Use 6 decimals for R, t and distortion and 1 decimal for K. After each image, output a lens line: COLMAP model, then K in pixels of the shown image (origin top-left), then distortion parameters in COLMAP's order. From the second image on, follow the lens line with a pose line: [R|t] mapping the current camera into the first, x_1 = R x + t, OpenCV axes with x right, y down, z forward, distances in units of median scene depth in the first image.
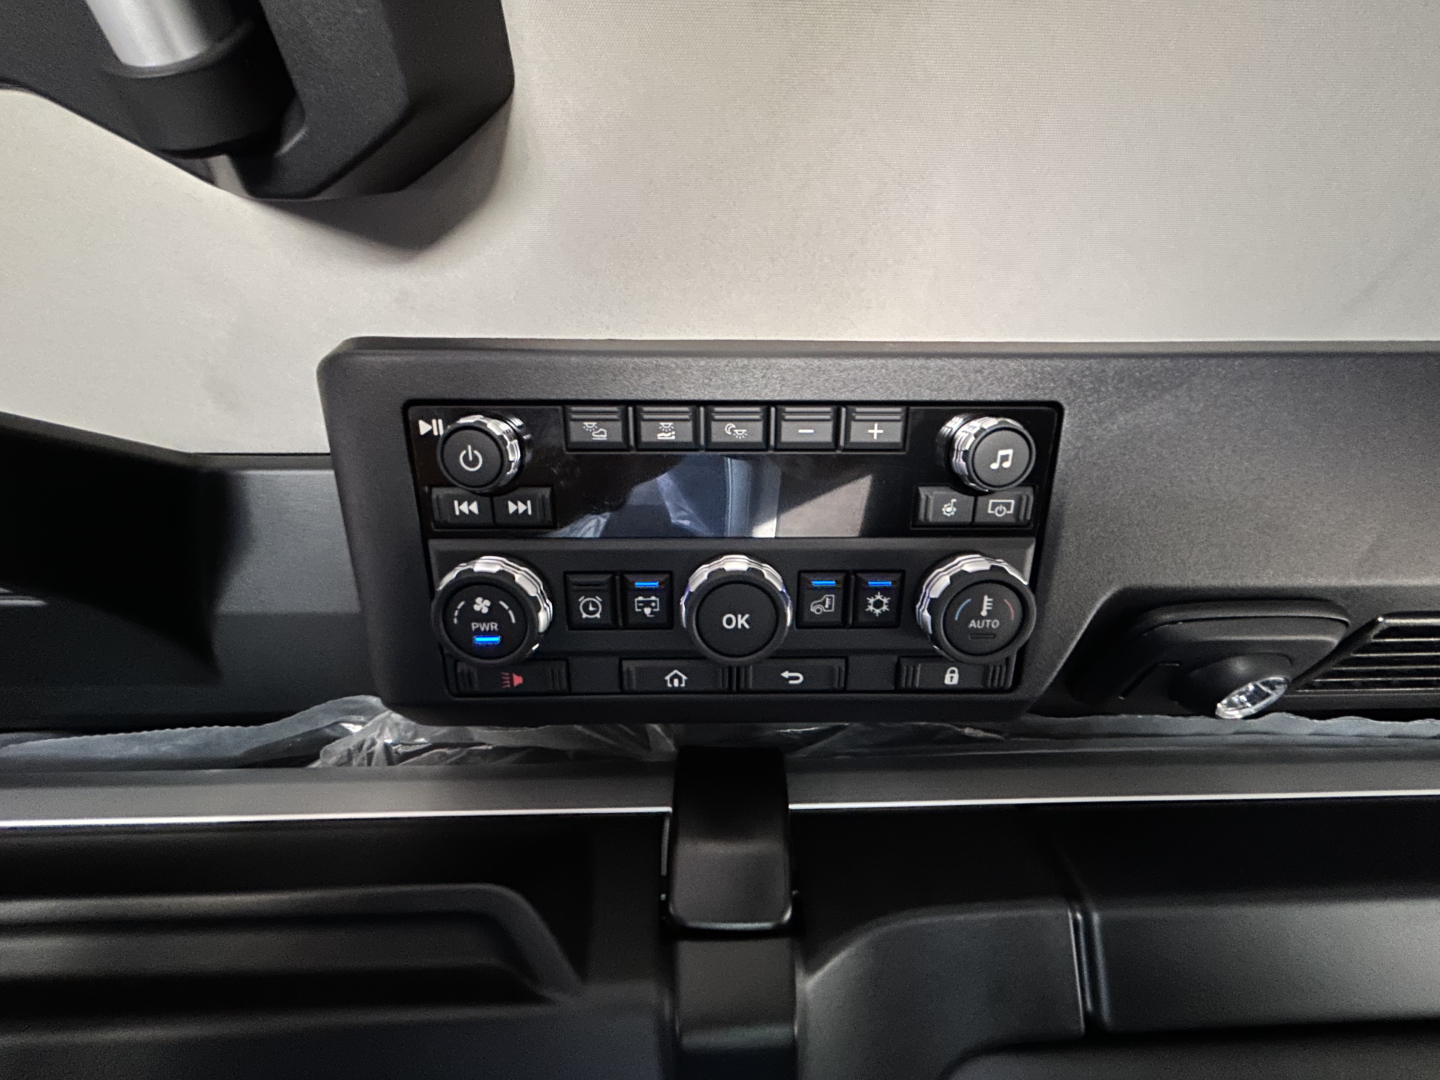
lens RADIAL K [[580.2, 0, 727.7], [0, 580.2, 542.0], [0, 0, 1]] dist [-0.000228, 0.000269]
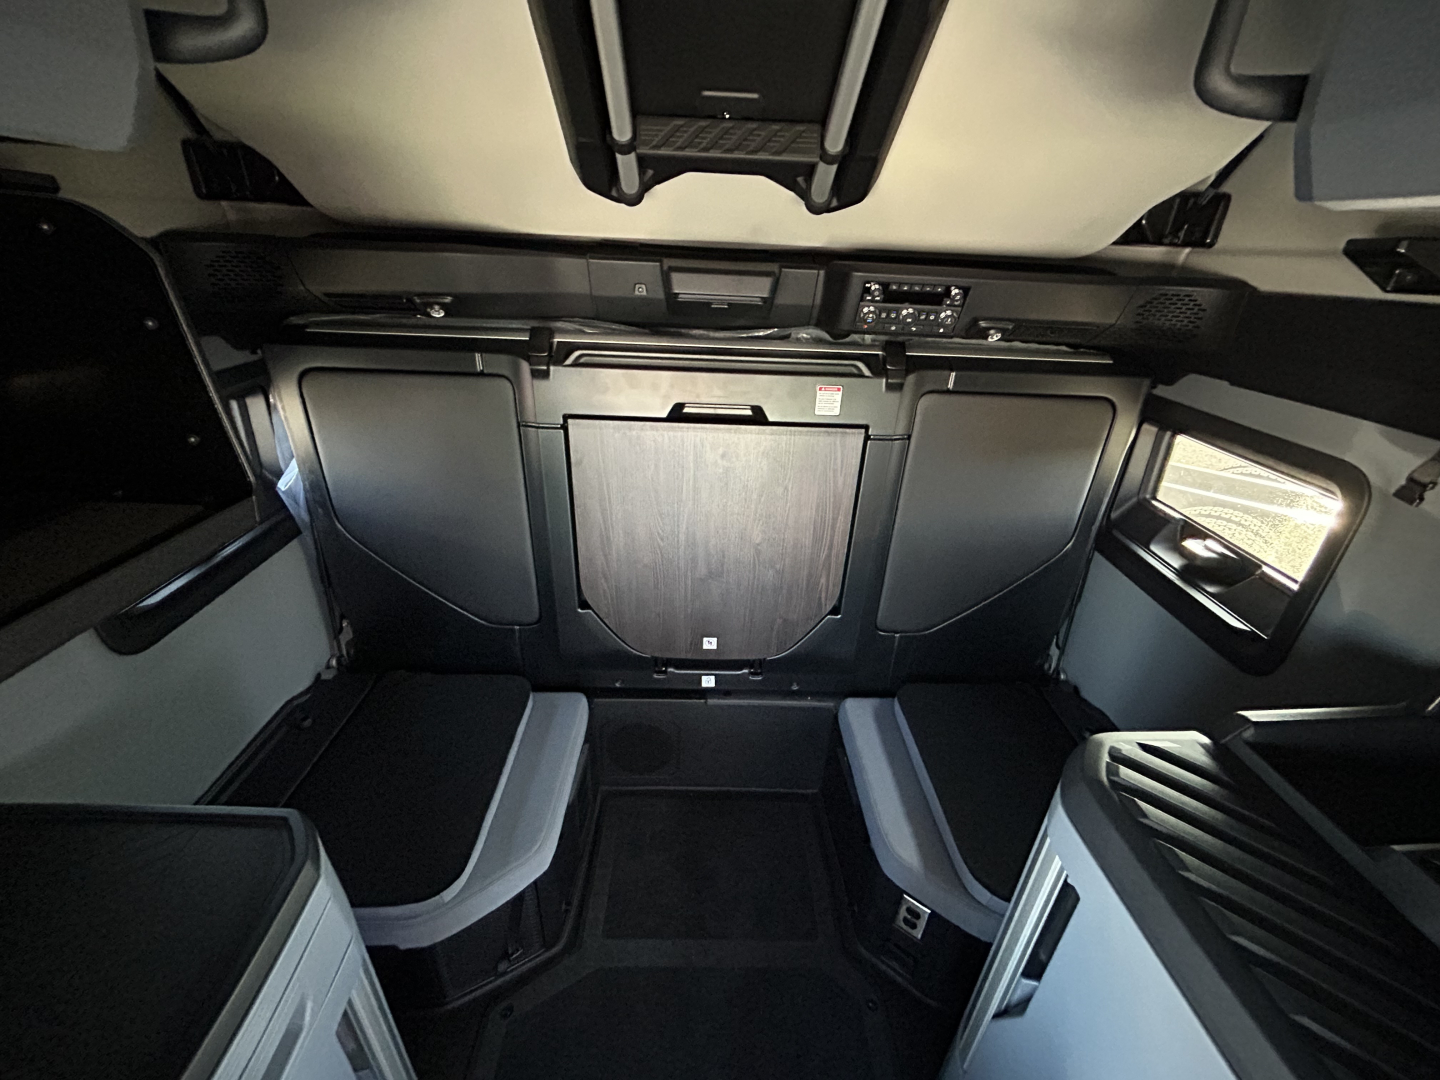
lens RADIAL K [[580.2, 0, 727.7], [0, 580.2, 542.0], [0, 0, 1]] dist [-0.000228, 0.000269]
pose [[0.998455, 0.054591, 0.010395, -1.697299], [-0.049641, 0.792057, 0.608426, -1.523580], [0.024982, -0.608001, 0.793543, -4.960944]]
